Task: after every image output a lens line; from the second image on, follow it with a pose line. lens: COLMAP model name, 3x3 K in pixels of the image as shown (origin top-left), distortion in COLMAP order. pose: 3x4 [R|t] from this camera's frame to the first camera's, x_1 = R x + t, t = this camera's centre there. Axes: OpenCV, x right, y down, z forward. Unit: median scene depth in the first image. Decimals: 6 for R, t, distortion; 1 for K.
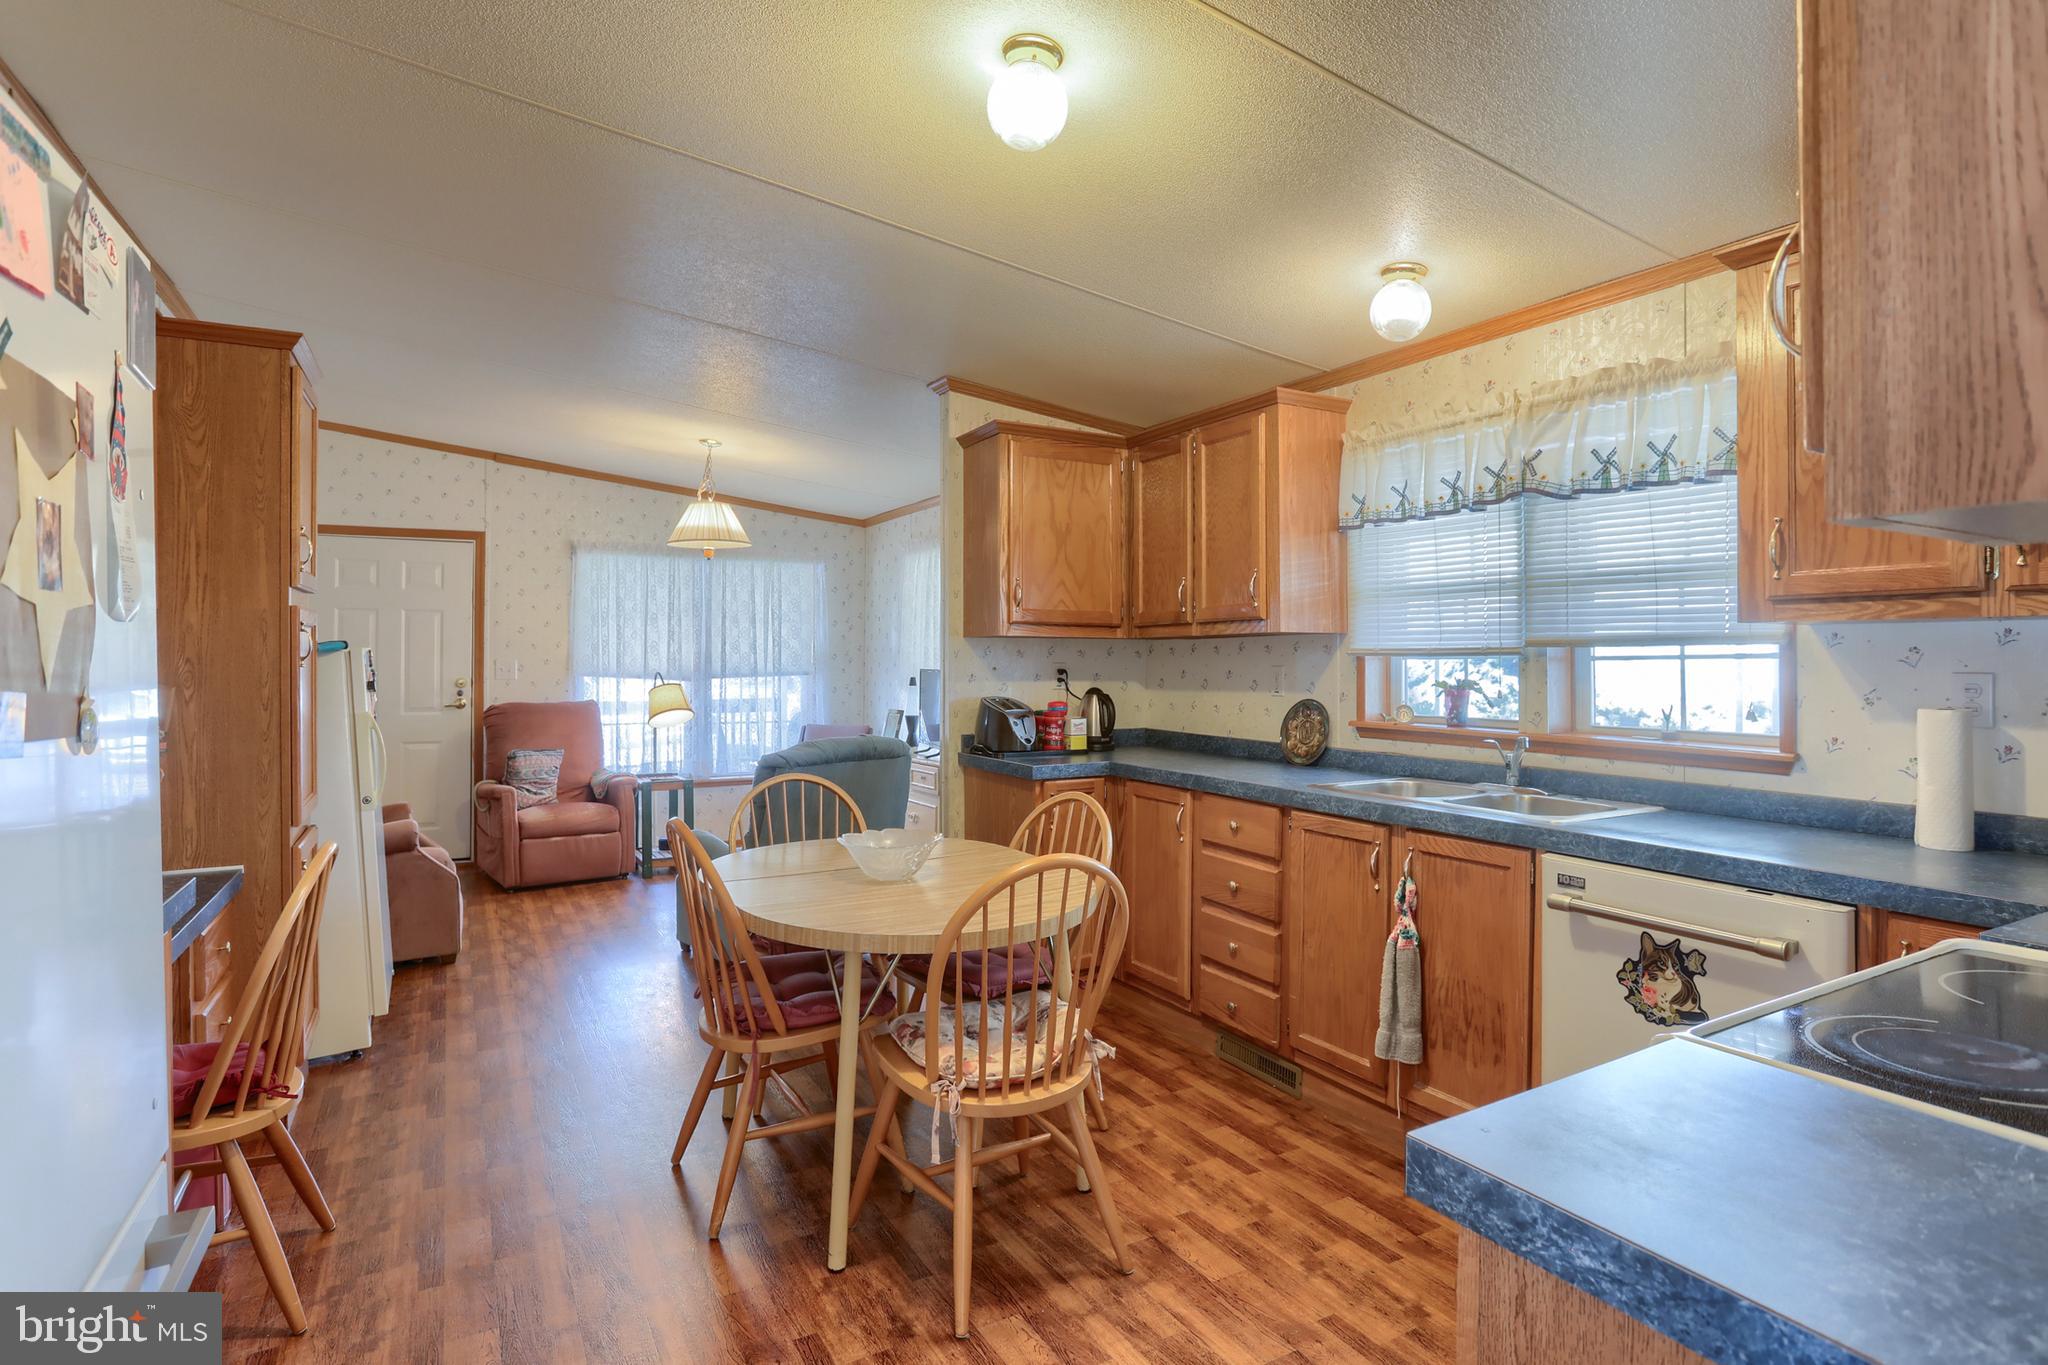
lens RADIAL K [[1073.2, 0, 1002.8], [0, 1073.2, 653.6], [0, 0, 1]] dist [-0.052510, 0.012082]
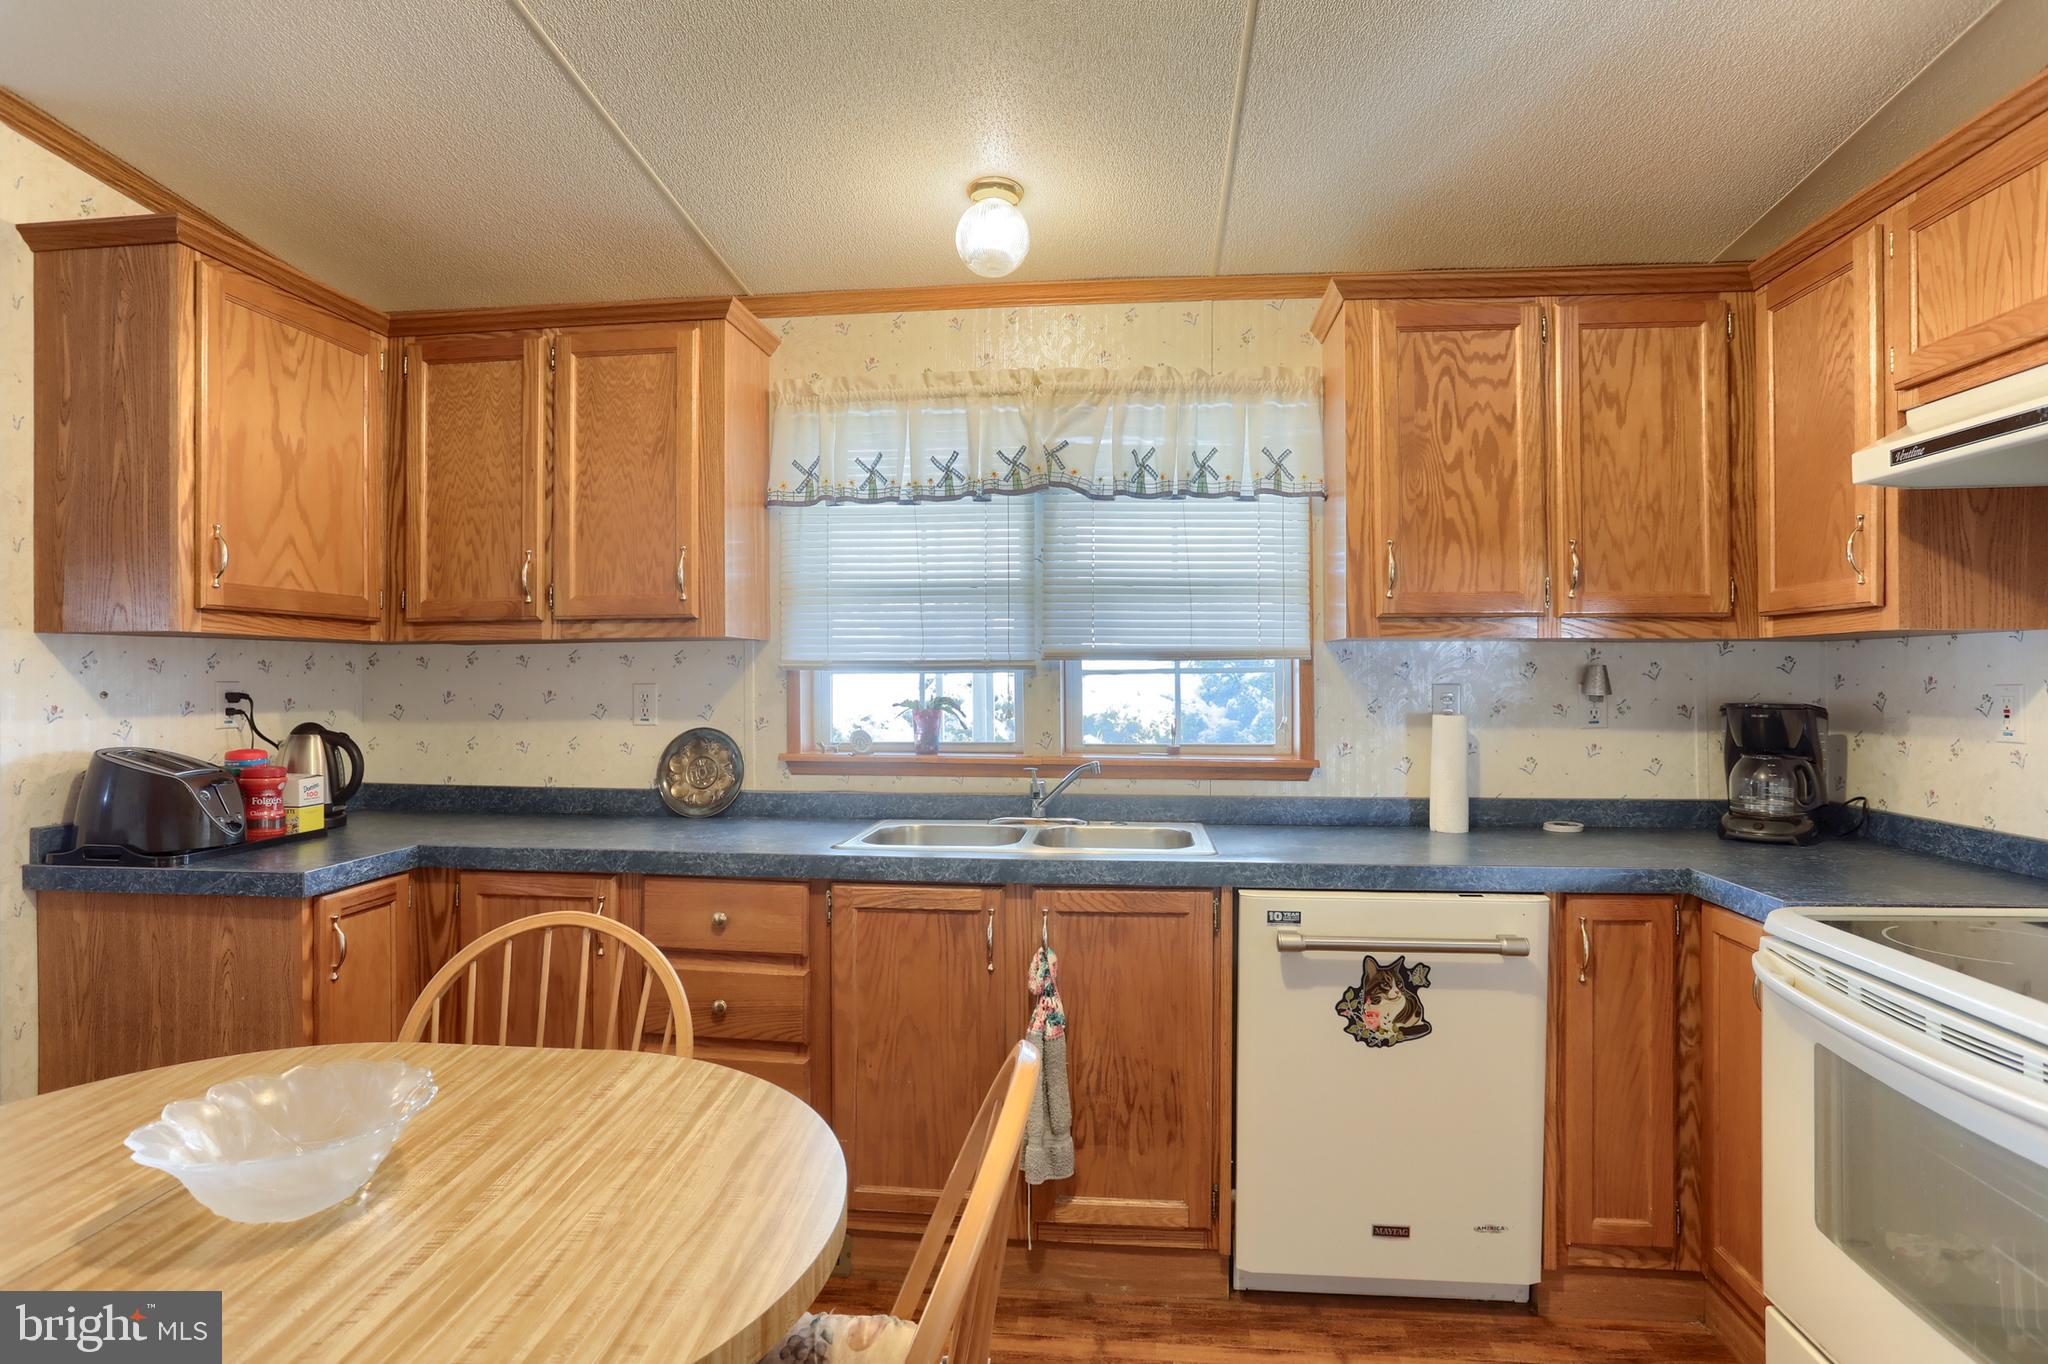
lens RADIAL K [[1073.2, 0, 1040.0], [0, 1073.2, 666.9], [0, 0, 1]] dist [-0.052510, 0.012082]
pose [[0.555075, 0.002635, 0.831796, -0.194677], [-0.001336, 0.999997, -0.002276, 0.001450], [-0.831799, 0.000153, 0.555077, 0.375355]]
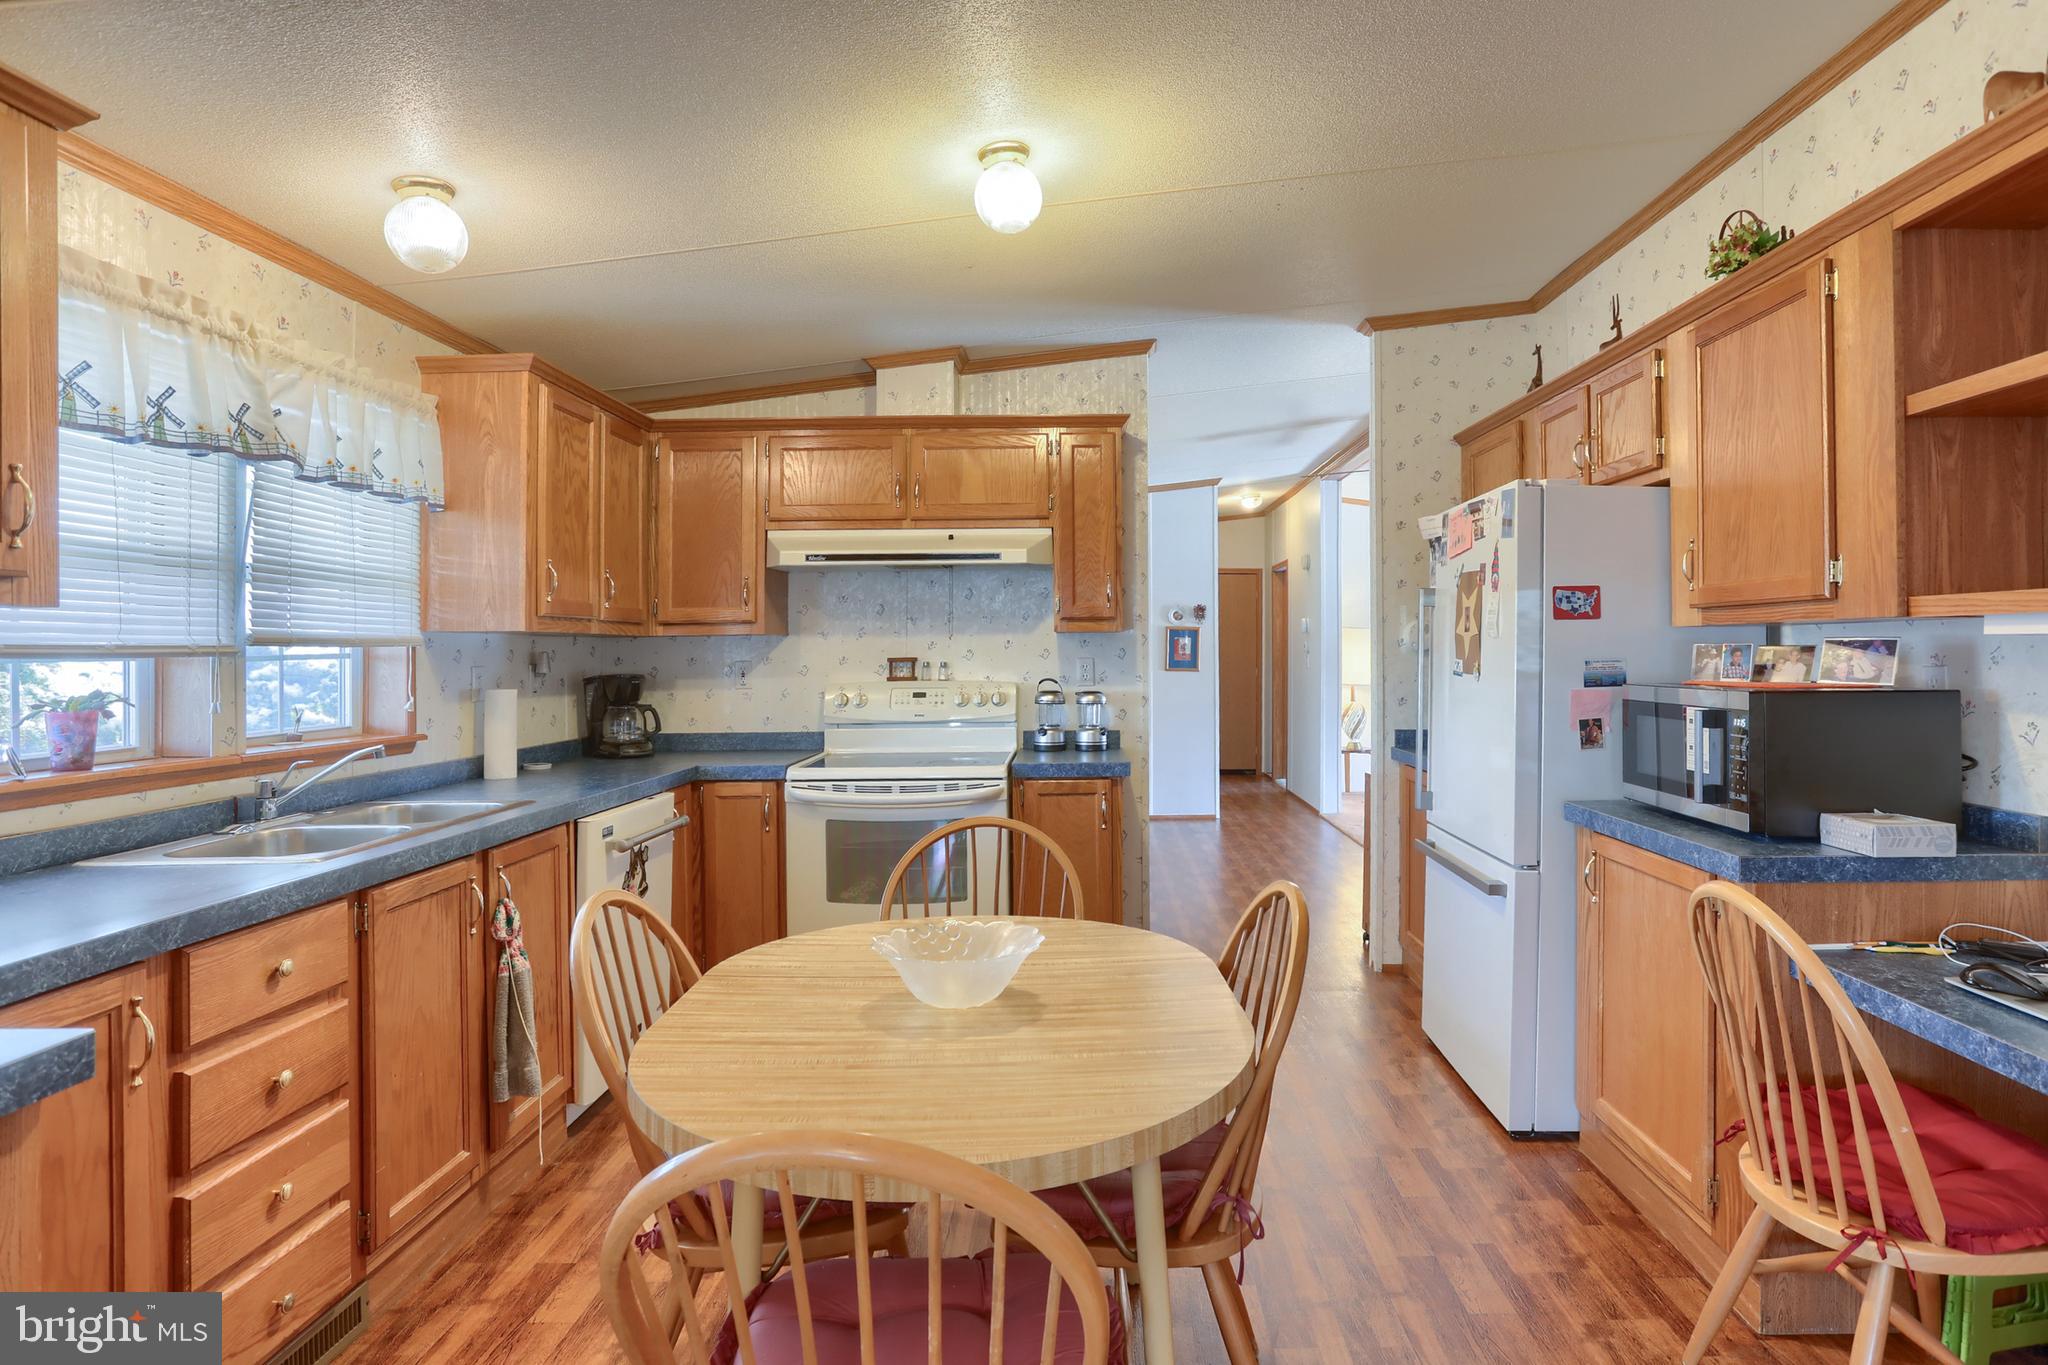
lens RADIAL K [[1073.2, 0, 1114.4], [0, 1073.2, 642.5], [0, 0, 1]] dist [-0.052510, 0.012082]
pose [[-0.895527, 0.008164, 0.444932, -0.329132], [0.004543, 0.999947, -0.009203, 0.001403], [-0.444984, -0.006220, -0.895517, 1.059203]]
